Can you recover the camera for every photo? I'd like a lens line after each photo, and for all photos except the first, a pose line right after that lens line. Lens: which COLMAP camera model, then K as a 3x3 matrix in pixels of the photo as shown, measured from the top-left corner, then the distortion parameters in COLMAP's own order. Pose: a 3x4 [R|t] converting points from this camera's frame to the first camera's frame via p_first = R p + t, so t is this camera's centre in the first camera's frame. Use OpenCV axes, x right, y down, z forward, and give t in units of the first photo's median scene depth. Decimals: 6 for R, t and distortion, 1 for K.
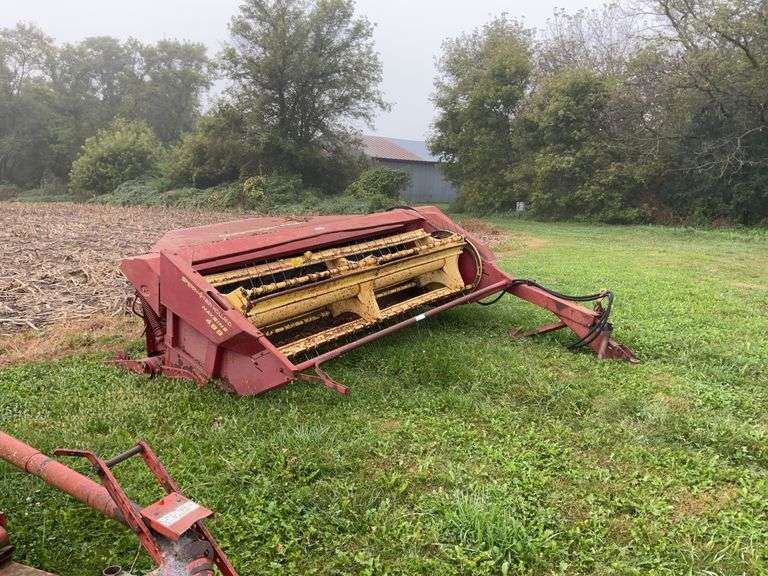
lens RADIAL K [[638.9, 0, 384.0], [0, 638.9, 288.0], [0, 0, 1]] dist [0.115338, -0.189088]
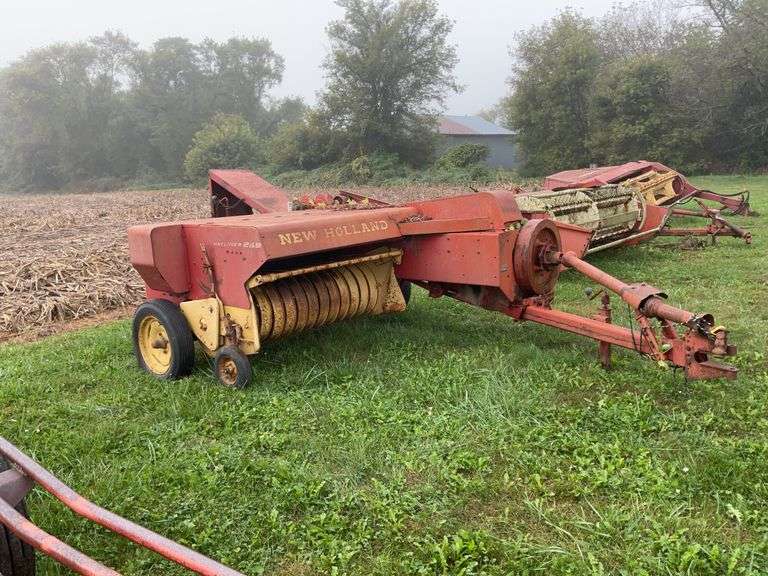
lens RADIAL K [[646.0, 0, 384.0], [0, 646.0, 288.0], [0, 0, 1]] dist [0.118935, -0.240757]
pose [[0.998316, -0.052784, -0.024052, -0.135024], [0.053612, 0.997942, 0.035176, 0.029243], [0.022146, -0.036407, 0.999092, -0.208662]]
